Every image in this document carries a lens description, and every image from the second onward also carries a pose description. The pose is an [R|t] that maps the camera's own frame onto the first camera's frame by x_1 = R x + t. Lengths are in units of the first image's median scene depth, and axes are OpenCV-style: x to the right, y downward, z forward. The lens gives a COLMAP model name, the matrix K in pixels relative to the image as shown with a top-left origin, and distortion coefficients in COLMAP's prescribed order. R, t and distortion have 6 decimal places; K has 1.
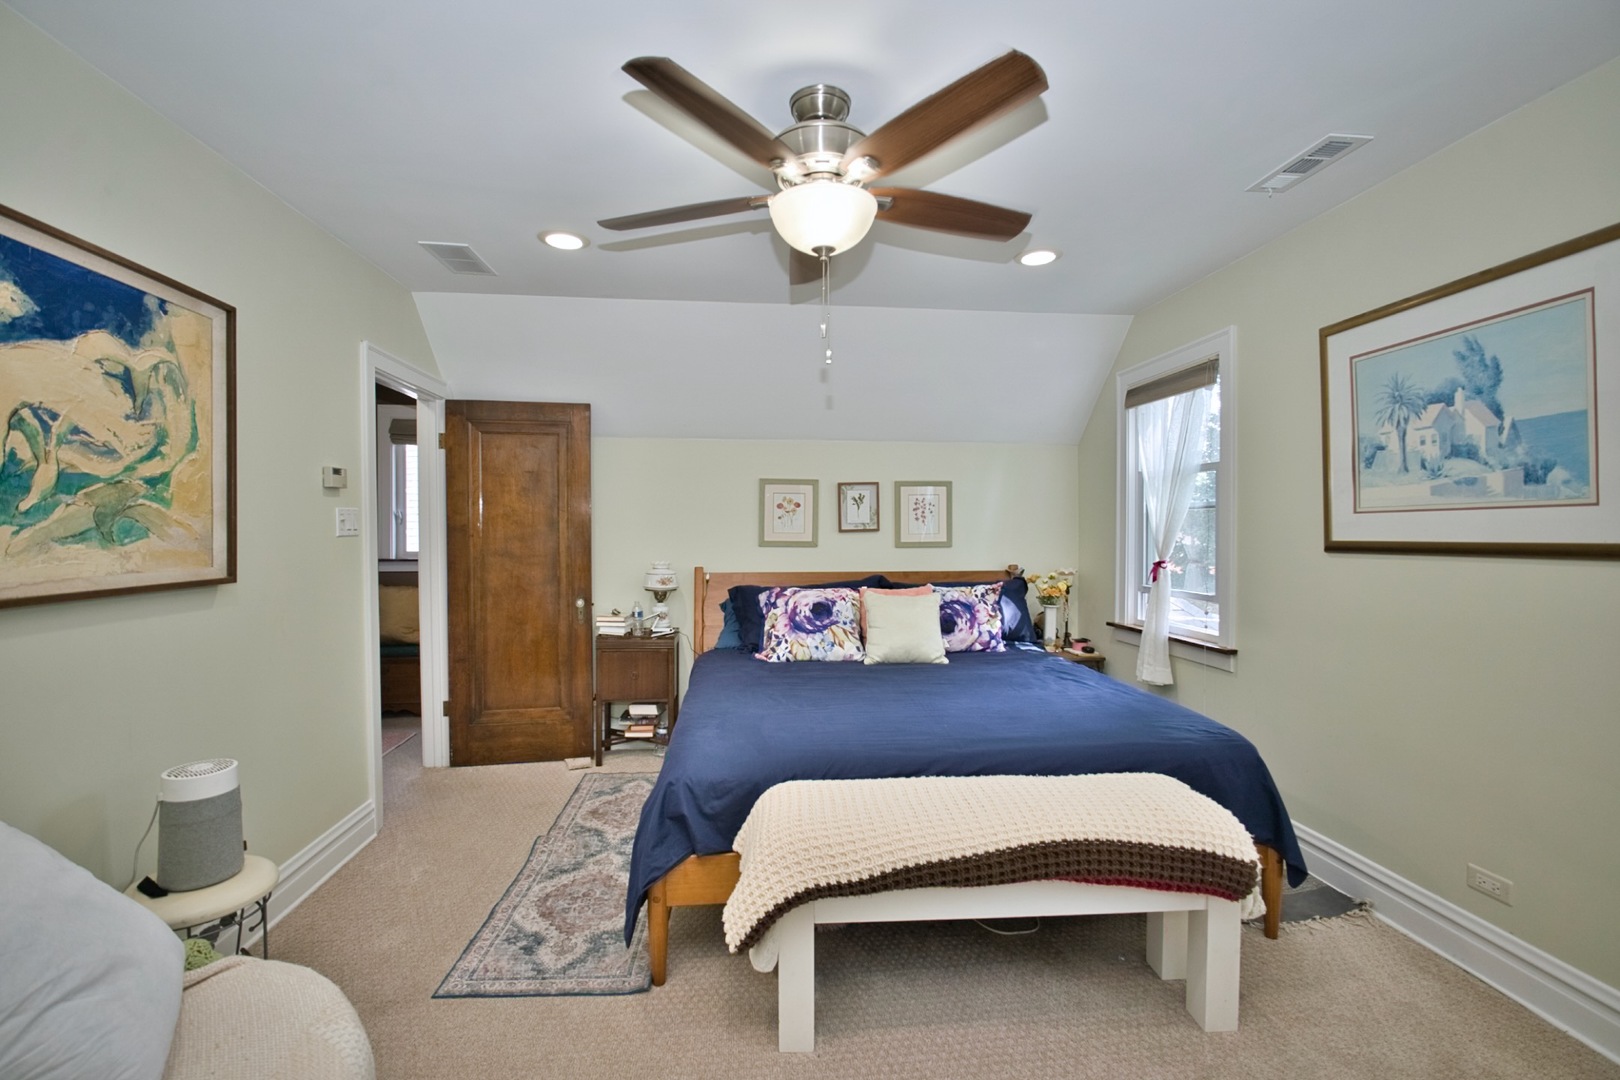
lens RADIAL K [[717.1, 0, 808.2], [0, 717.1, 537.8], [0, 0, 1]] dist [-0.023987, 0.007482]
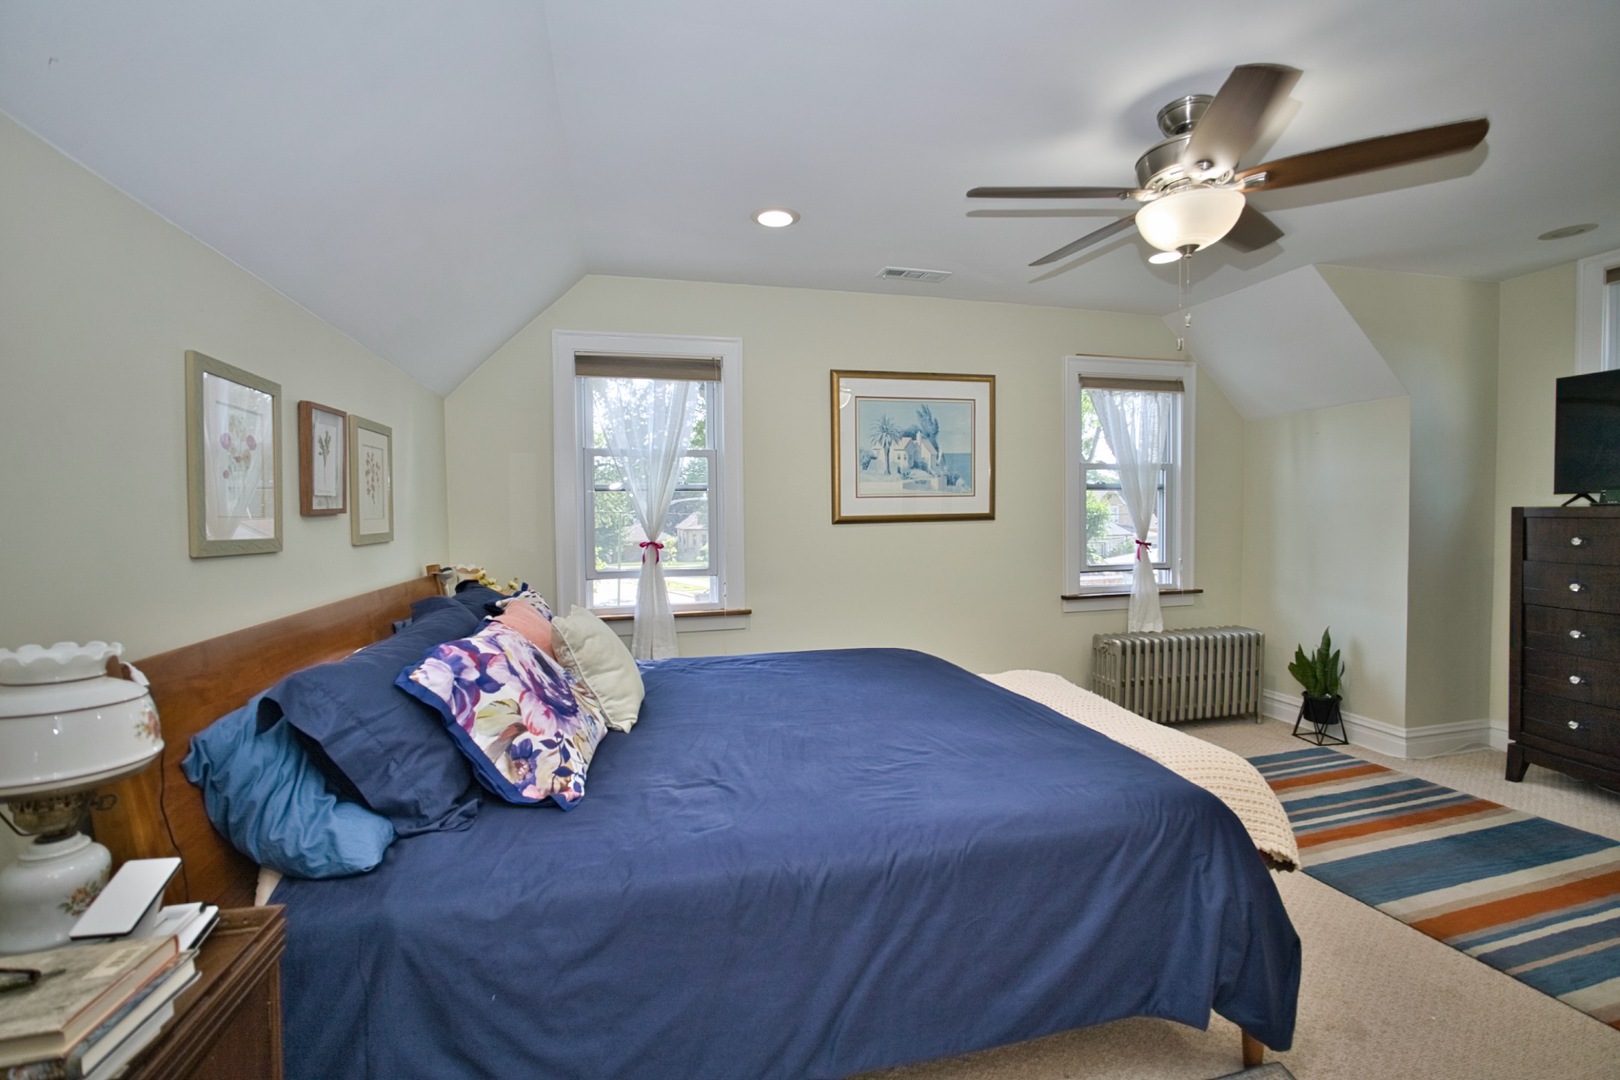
lens RADIAL K [[717.1, 0, 808.2], [0, 717.1, 537.8], [0, 0, 1]] dist [-0.023987, 0.007482]
pose [[-0.166323, -0.028587, 0.985657, -0.828197], [0.025485, 0.999121, 0.033277, -0.002862], [-0.985742, 0.030654, -0.165448, 1.497413]]
